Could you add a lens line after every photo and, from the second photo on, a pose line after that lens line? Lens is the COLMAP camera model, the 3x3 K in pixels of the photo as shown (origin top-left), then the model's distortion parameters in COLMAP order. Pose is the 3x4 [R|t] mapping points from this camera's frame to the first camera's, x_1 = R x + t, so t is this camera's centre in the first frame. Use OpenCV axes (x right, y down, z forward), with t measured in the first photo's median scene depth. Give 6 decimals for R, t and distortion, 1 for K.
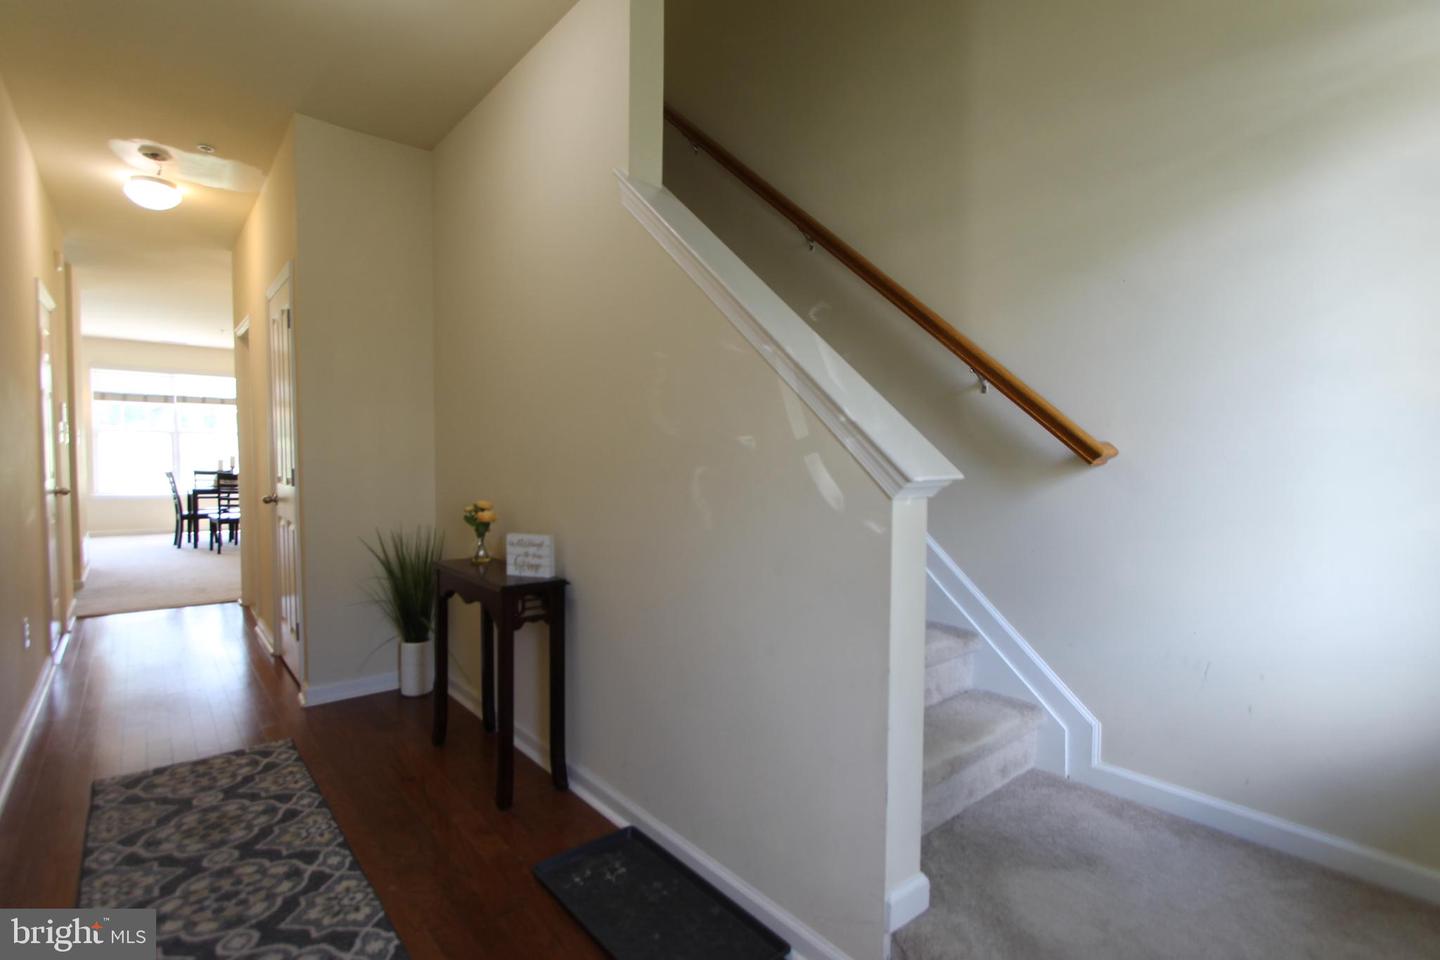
lens RADIAL K [[673.0, 0, 717.7], [0, 673.0, 490.5], [0, 0, 1]] dist [-0.015378, 0.001311]
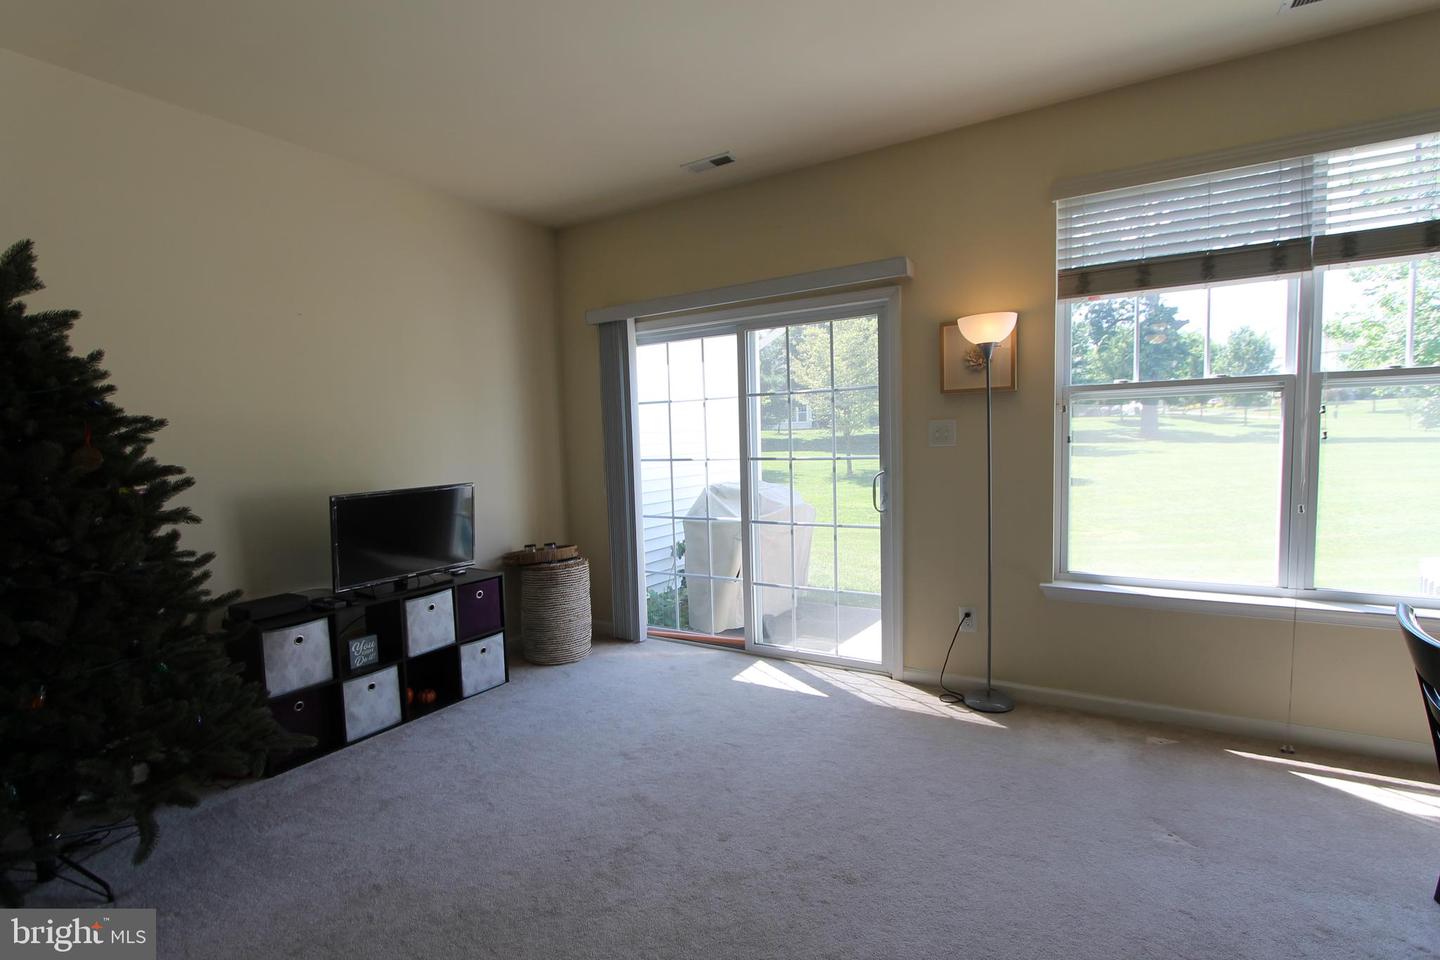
lens RADIAL K [[673.0, 0, 726.5], [0, 673.0, 491.6], [0, 0, 1]] dist [-0.015378, 0.001311]
pose [[0.309511, 0.049761, -0.949593, -2.112550], [-0.009838, 0.998744, 0.049130, -0.174275], [0.950845, -0.005864, 0.309612, 2.331862]]
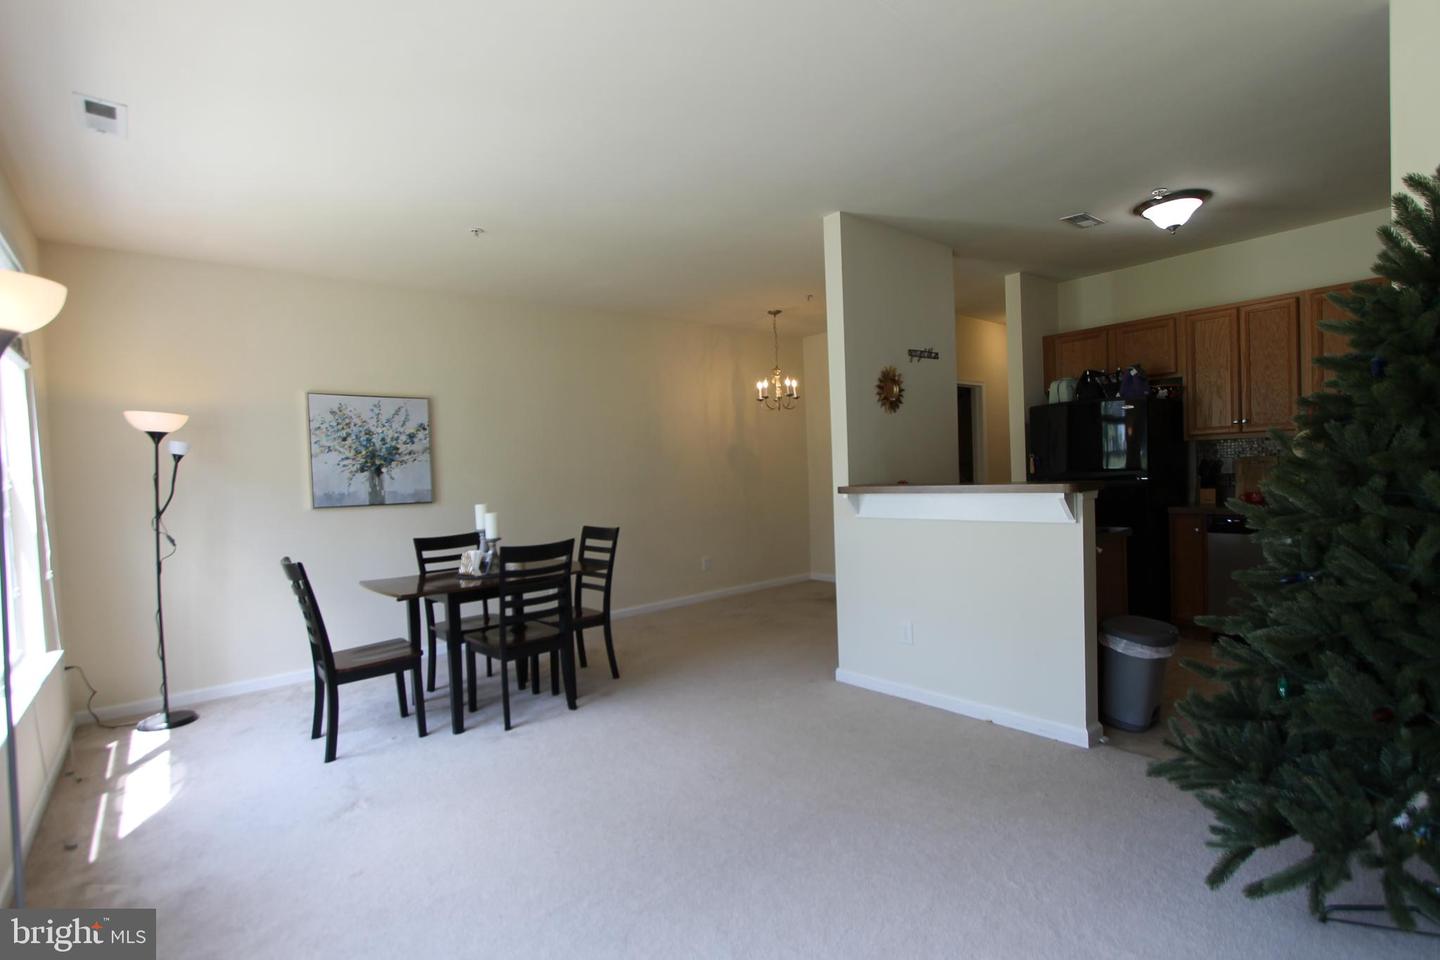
lens RADIAL K [[673.0, 0, 724.5], [0, 673.0, 492.4], [0, 0, 1]] dist [-0.015378, 0.001311]
pose [[0.015282, -0.045404, 0.998852, -3.521180], [0.088600, 0.995100, 0.043878, -0.195977], [-0.995950, 0.087828, 0.019230, 2.451023]]
